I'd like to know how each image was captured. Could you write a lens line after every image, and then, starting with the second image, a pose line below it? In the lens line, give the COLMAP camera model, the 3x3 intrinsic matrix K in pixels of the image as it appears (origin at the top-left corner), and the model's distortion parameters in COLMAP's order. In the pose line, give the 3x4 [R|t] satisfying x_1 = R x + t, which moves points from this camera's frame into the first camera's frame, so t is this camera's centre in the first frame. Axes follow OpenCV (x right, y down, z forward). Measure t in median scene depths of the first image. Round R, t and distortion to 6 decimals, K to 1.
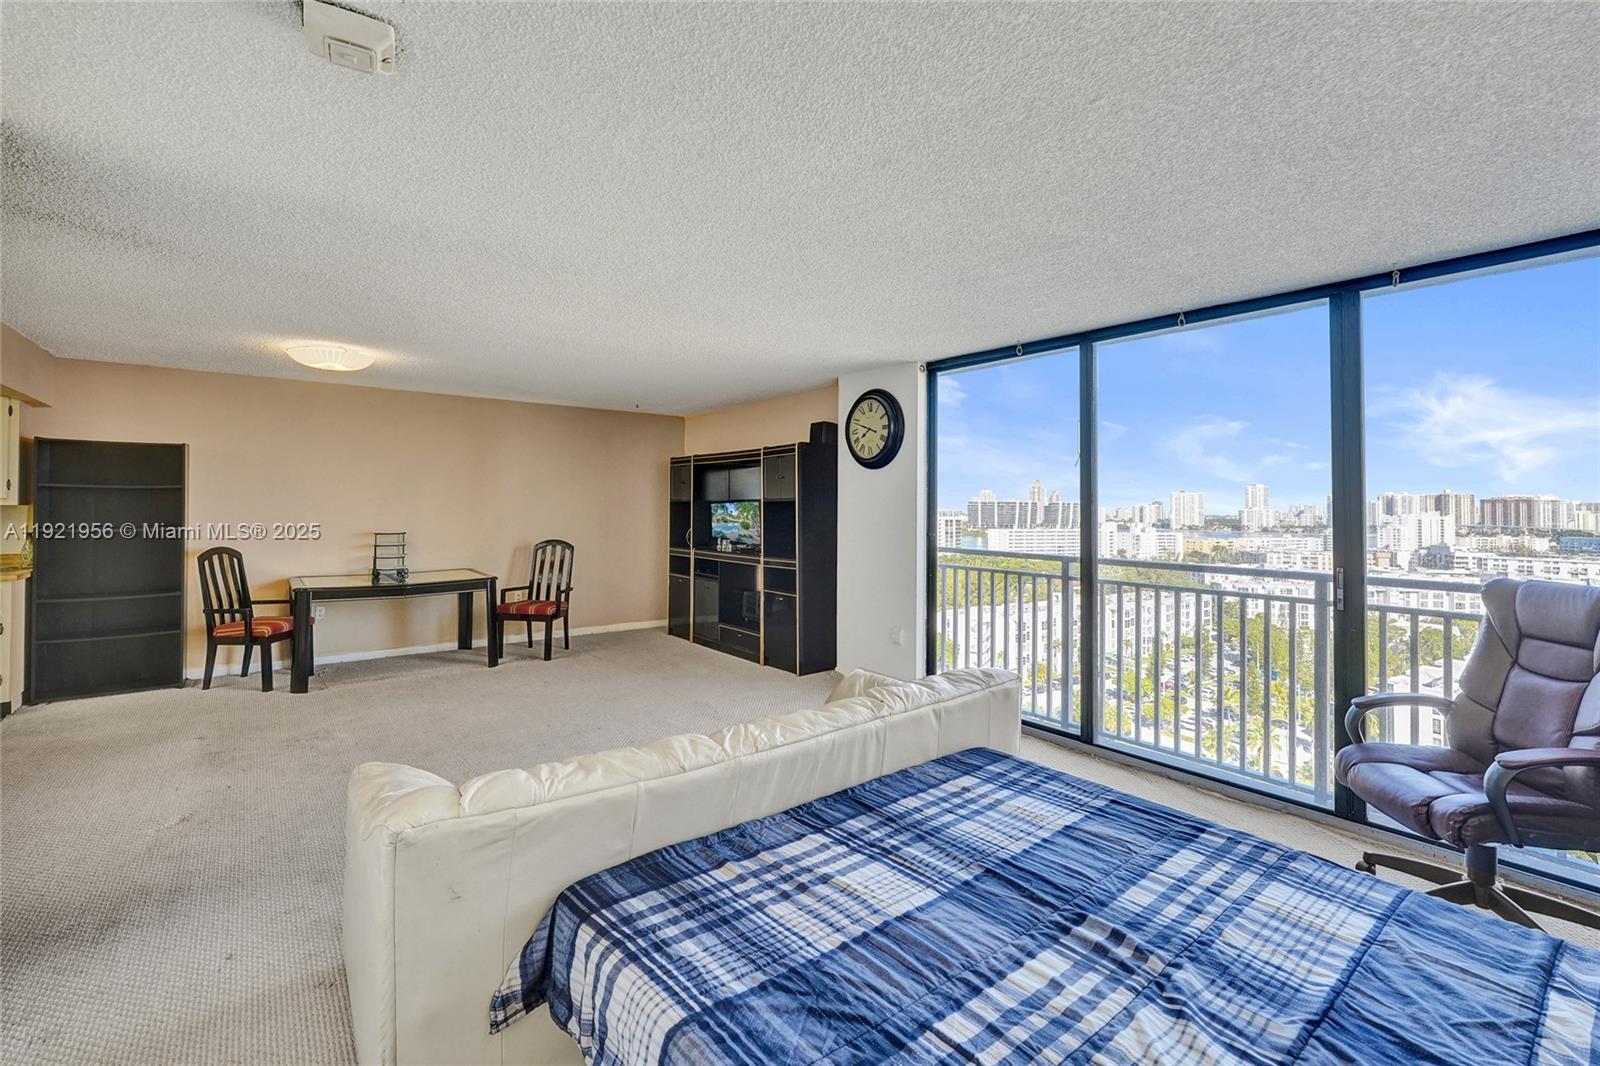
lens RADIAL K [[681.7, 0, 800.7], [0, 681.7, 497.9], [0, 0, 1]] dist [-0.001841, 0.000001]
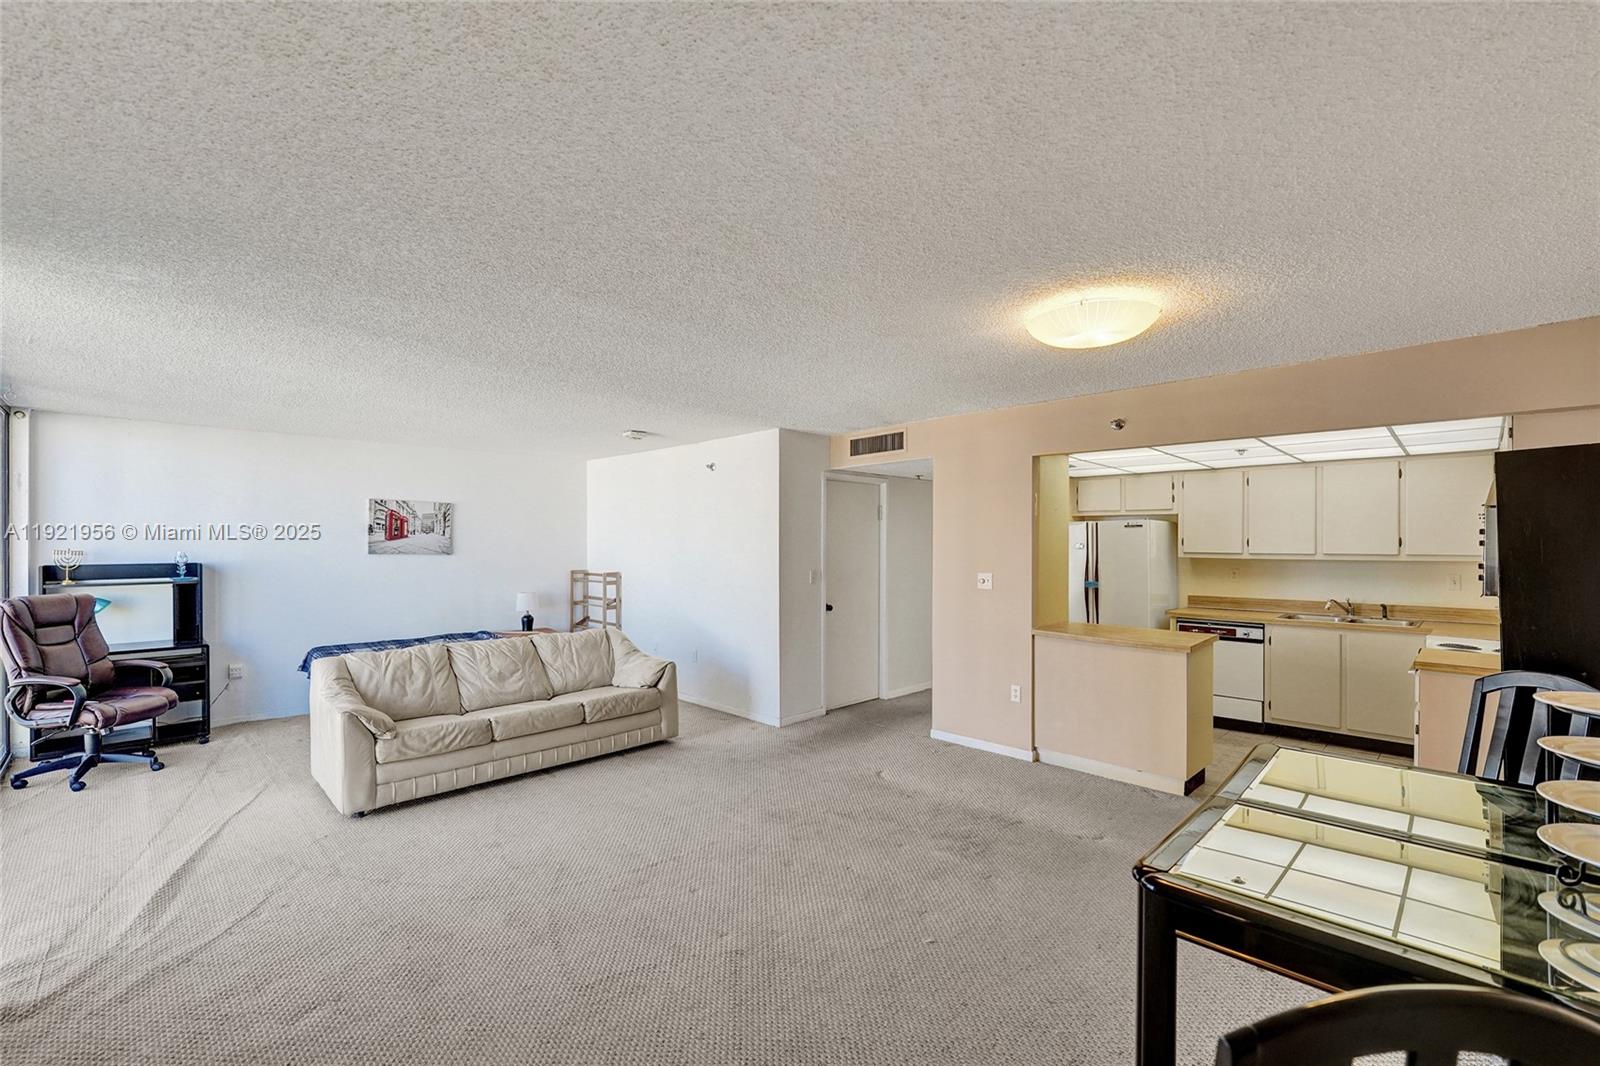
lens RADIAL K [[675.6, 0, 798.6], [0, 675.6, 542.6], [0, 0, 1]] dist [-0.012874, 0.005037]
pose [[-0.993591, -0.008921, -0.112686, -0.302053], [-0.007363, 0.999872, -0.014234, -0.002452], [0.112798, -0.013313, -0.993529, 1.282269]]
